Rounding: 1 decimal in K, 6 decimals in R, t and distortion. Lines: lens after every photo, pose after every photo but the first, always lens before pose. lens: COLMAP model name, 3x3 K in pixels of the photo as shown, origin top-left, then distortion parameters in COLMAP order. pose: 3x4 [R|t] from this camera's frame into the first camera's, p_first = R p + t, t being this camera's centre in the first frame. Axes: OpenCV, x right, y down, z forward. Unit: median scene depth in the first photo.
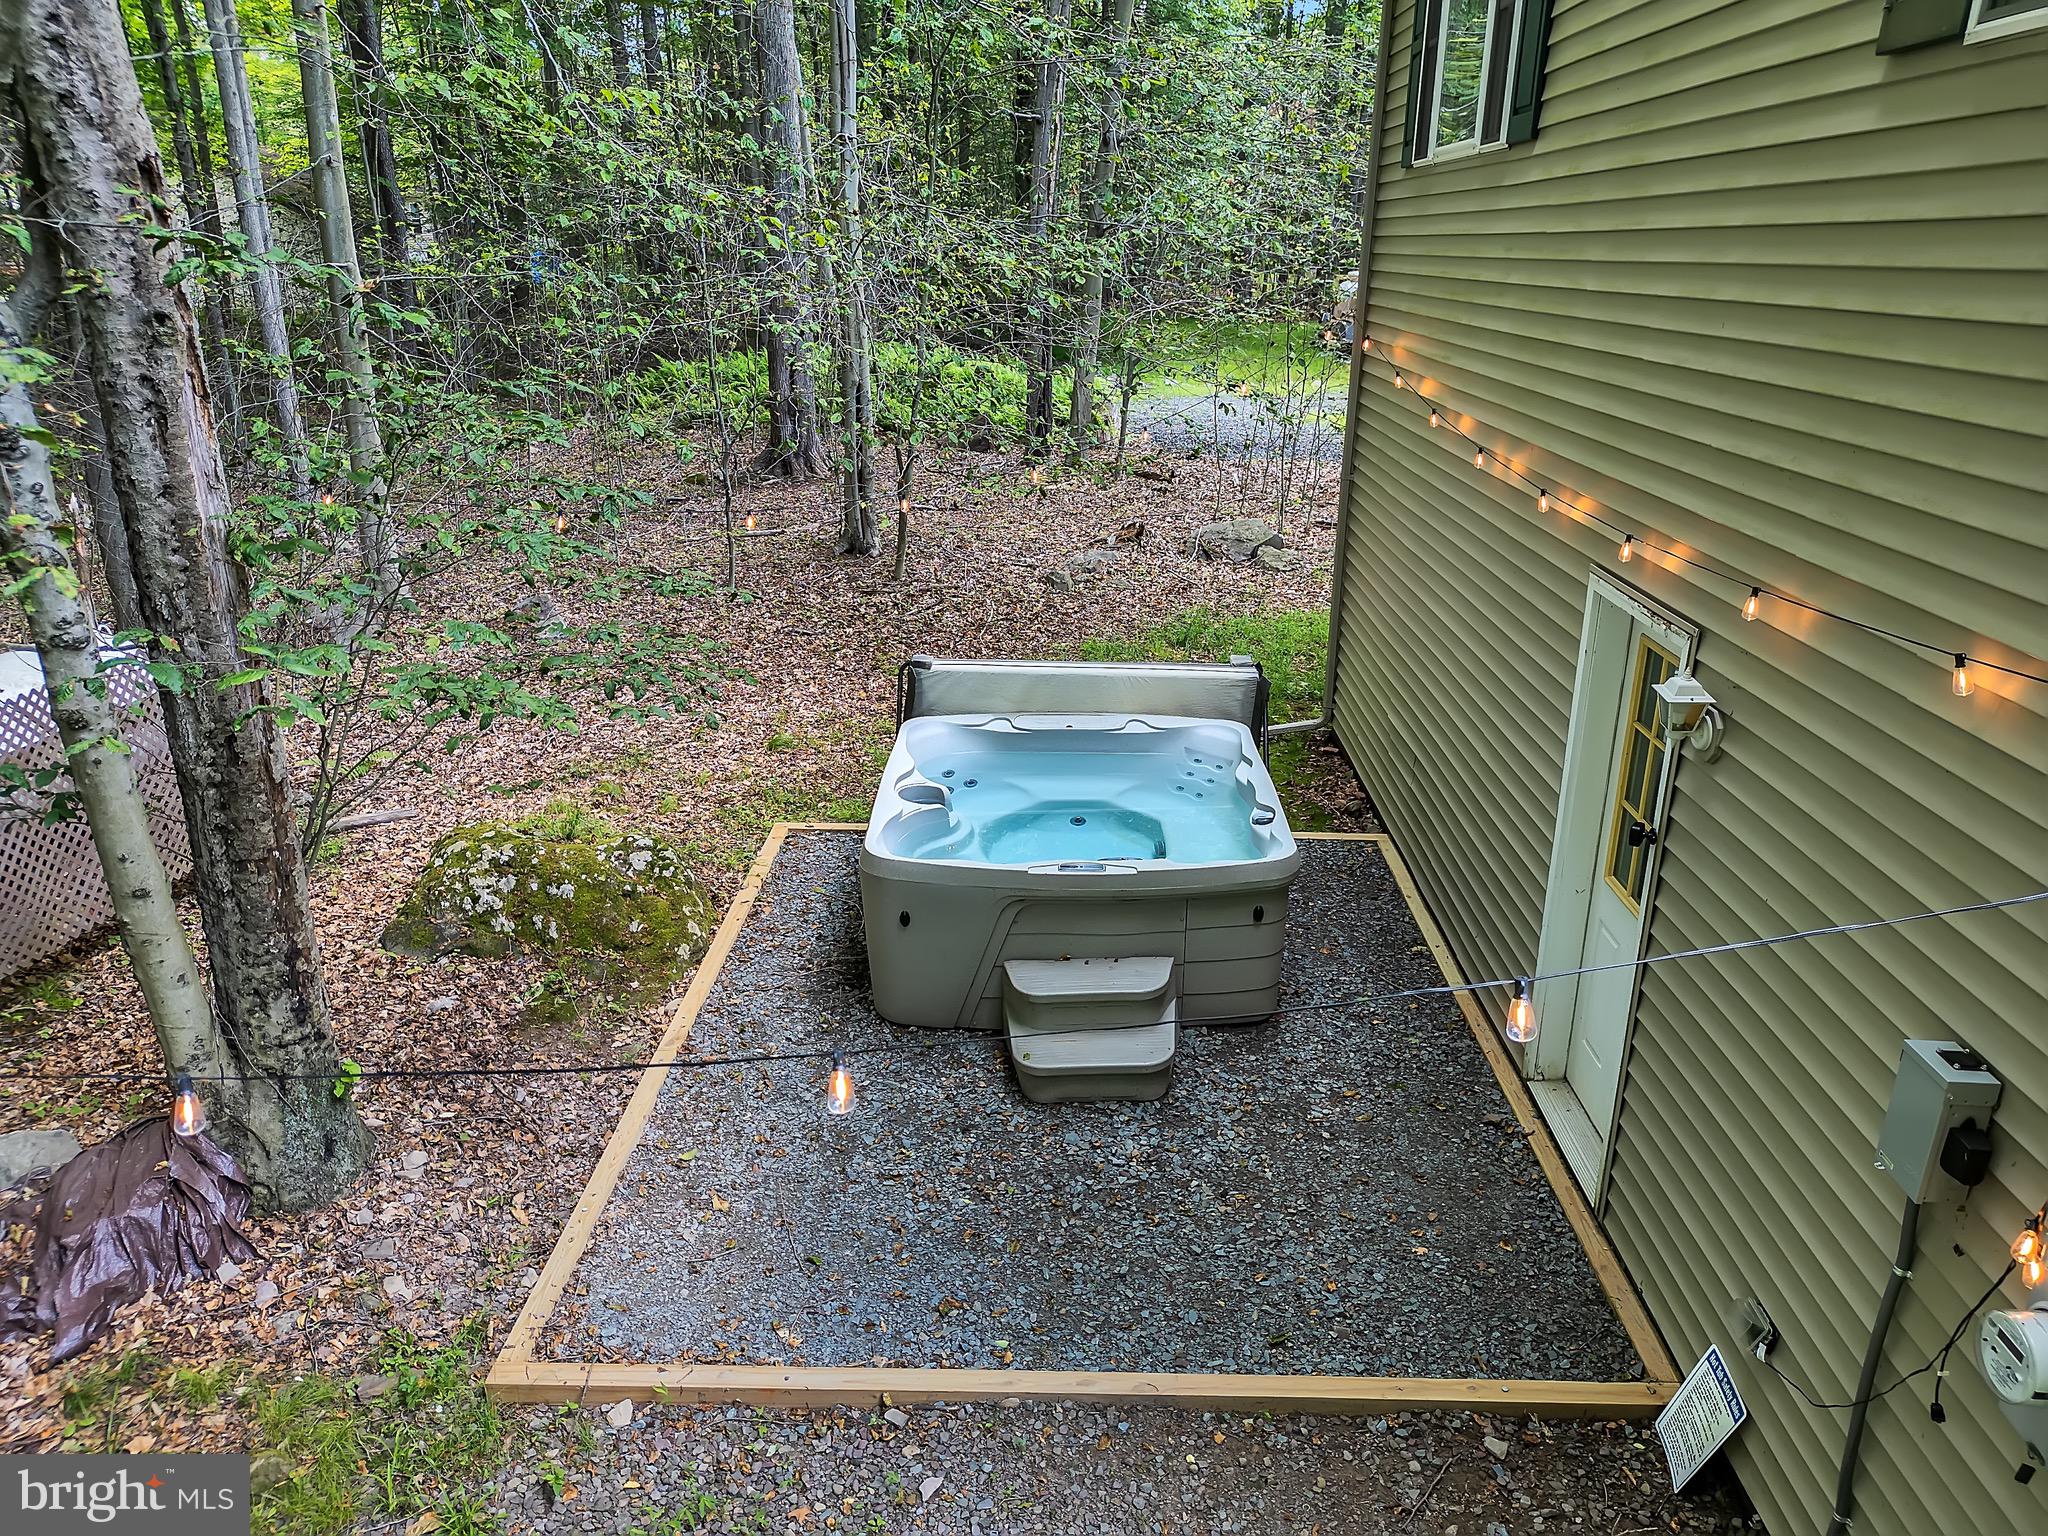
lens RADIAL K [[1451.5, 0, 1024.0], [0, 1451.5, 768.0], [0, 0, 1]] dist [0.032689, -0.001675]
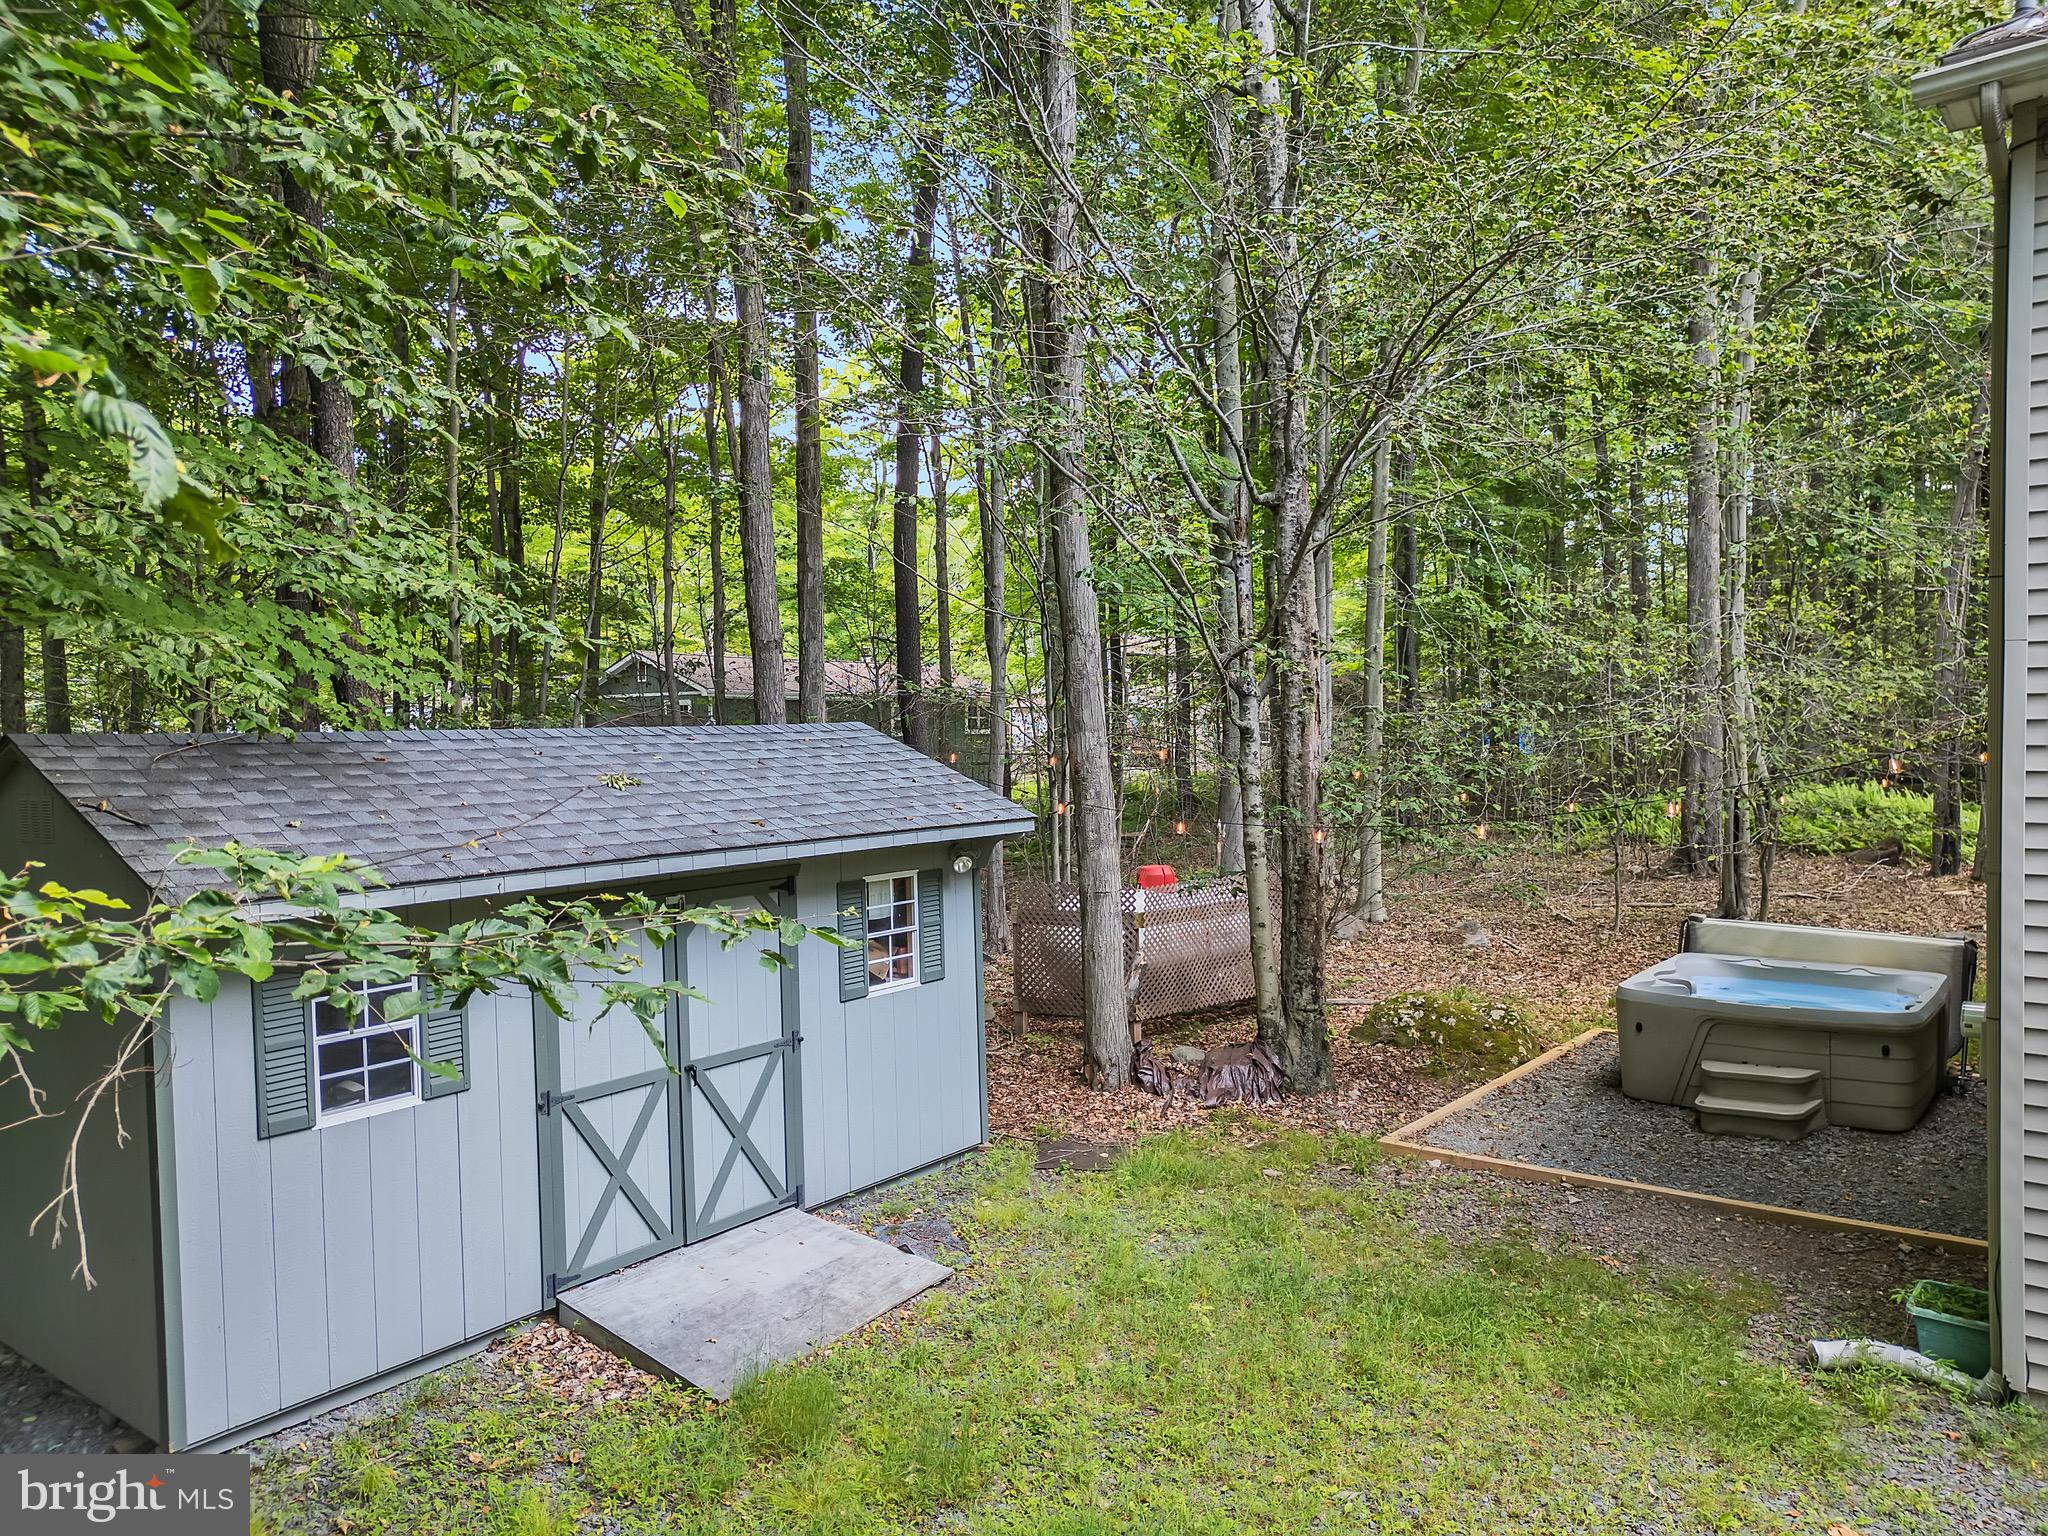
lens RADIAL K [[1451.5, 0, 1024.0], [0, 1451.5, 768.0], [0, 0, 1]] dist [0.032689, -0.001675]
pose [[0.797849, -0.002582, -0.602851, 0.455787], [-0.189813, 0.948055, -0.255270, 0.474594], [0.572195, 0.318096, 0.755915, -0.970700]]
